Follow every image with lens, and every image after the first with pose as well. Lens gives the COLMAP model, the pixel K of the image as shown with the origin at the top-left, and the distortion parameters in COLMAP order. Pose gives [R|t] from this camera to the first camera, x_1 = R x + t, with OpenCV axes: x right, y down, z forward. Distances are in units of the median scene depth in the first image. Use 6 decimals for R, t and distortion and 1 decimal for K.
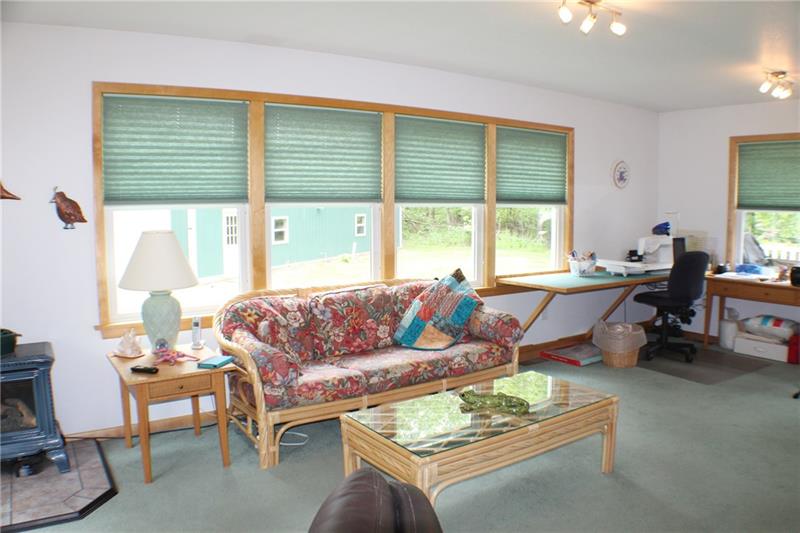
lens RADIAL K [[607.8, 0, 396.5], [0, 607.8, 269.1], [0, 0, 1]] dist [-0.225229, 0.101562]
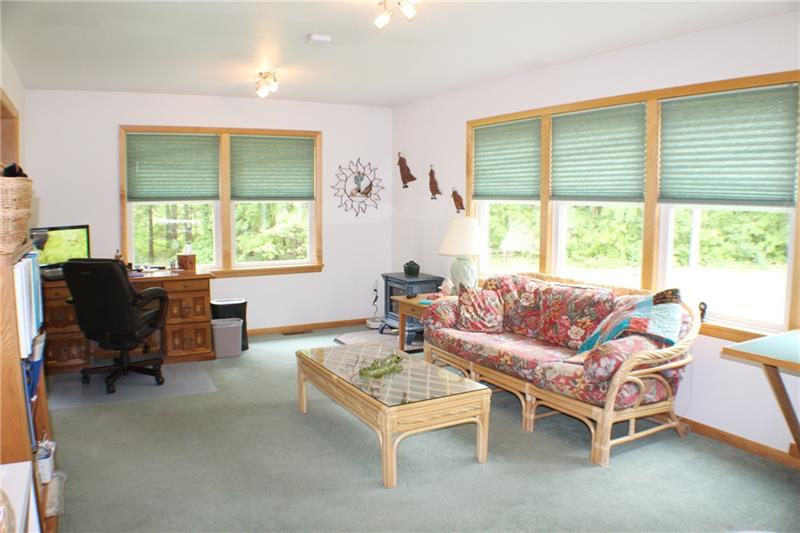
lens RADIAL K [[607.8, 0, 396.5], [0, 607.8, 269.1], [0, 0, 1]] dist [-0.225229, 0.101562]
pose [[-0.090016, 0.114908, -0.989289, 0.933294], [-0.108343, 0.986297, 0.124419, -0.085940], [0.990030, 0.118382, -0.076333, 0.766433]]
